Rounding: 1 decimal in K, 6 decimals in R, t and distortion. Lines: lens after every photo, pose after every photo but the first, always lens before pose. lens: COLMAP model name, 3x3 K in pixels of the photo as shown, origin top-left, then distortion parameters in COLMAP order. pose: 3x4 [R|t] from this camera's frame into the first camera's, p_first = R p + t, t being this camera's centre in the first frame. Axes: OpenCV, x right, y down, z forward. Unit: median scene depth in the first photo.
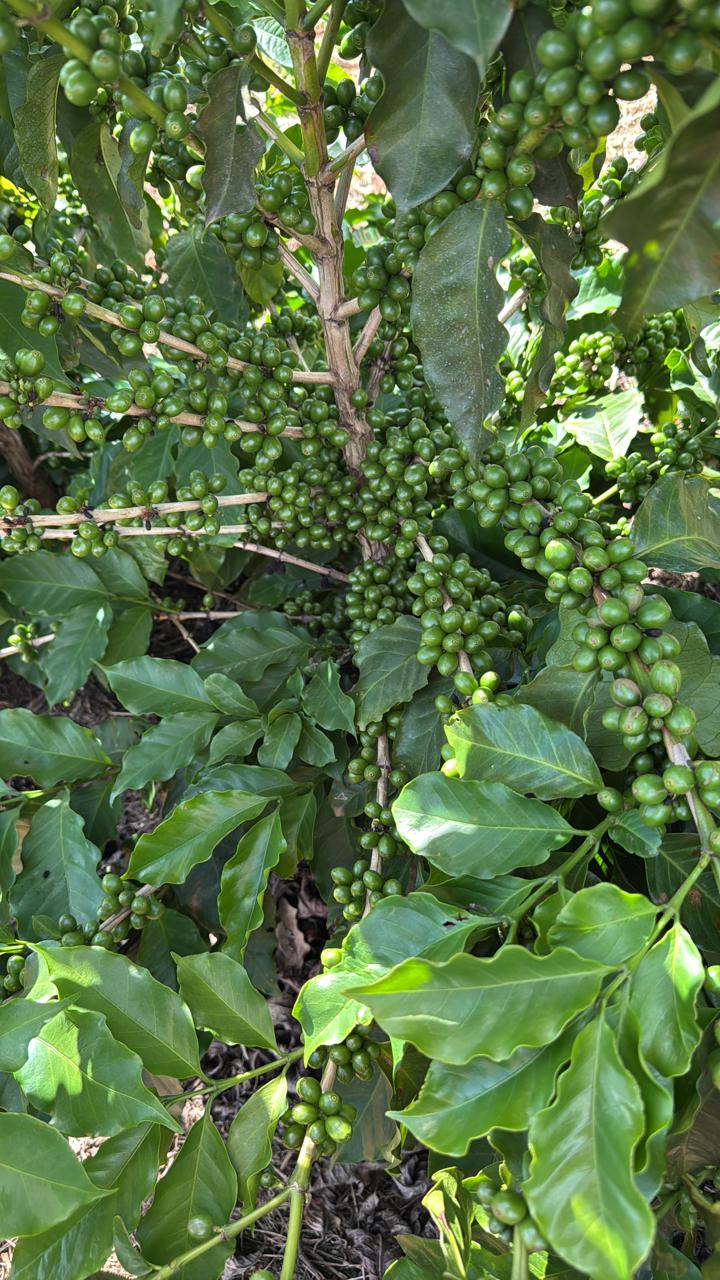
lens RADIAL K [[951.7, 0, 360.0], [0, 951.7, 640.0], [0, 0, 1]] dist [0.047483, -0.094944]
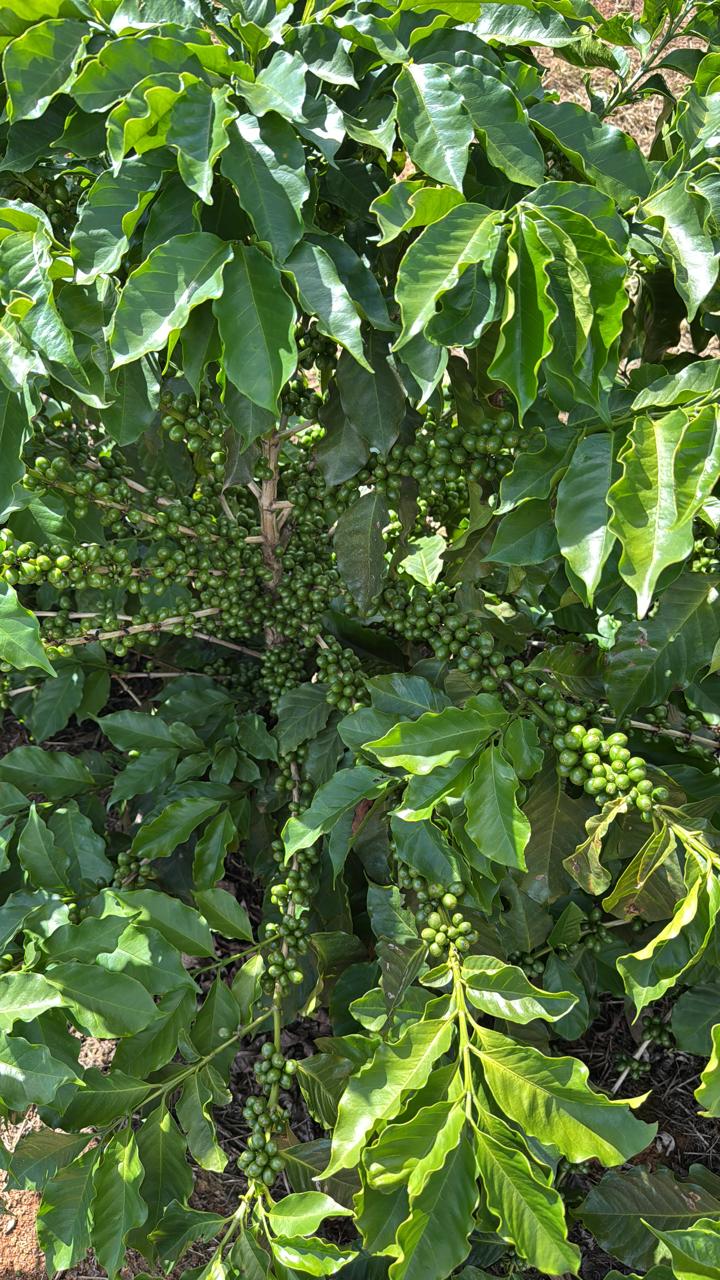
lens RADIAL K [[859.0, 0, 360.0], [0, 859.0, 640.0], [0, 0, 1]] dist [0.002146, 0.000323]
pose [[0.978753, 0.008707, 0.204858, -0.155006], [-0.003703, 0.999686, -0.024798, -0.064871], [-0.205010, 0.023513, 0.978477, -0.423189]]
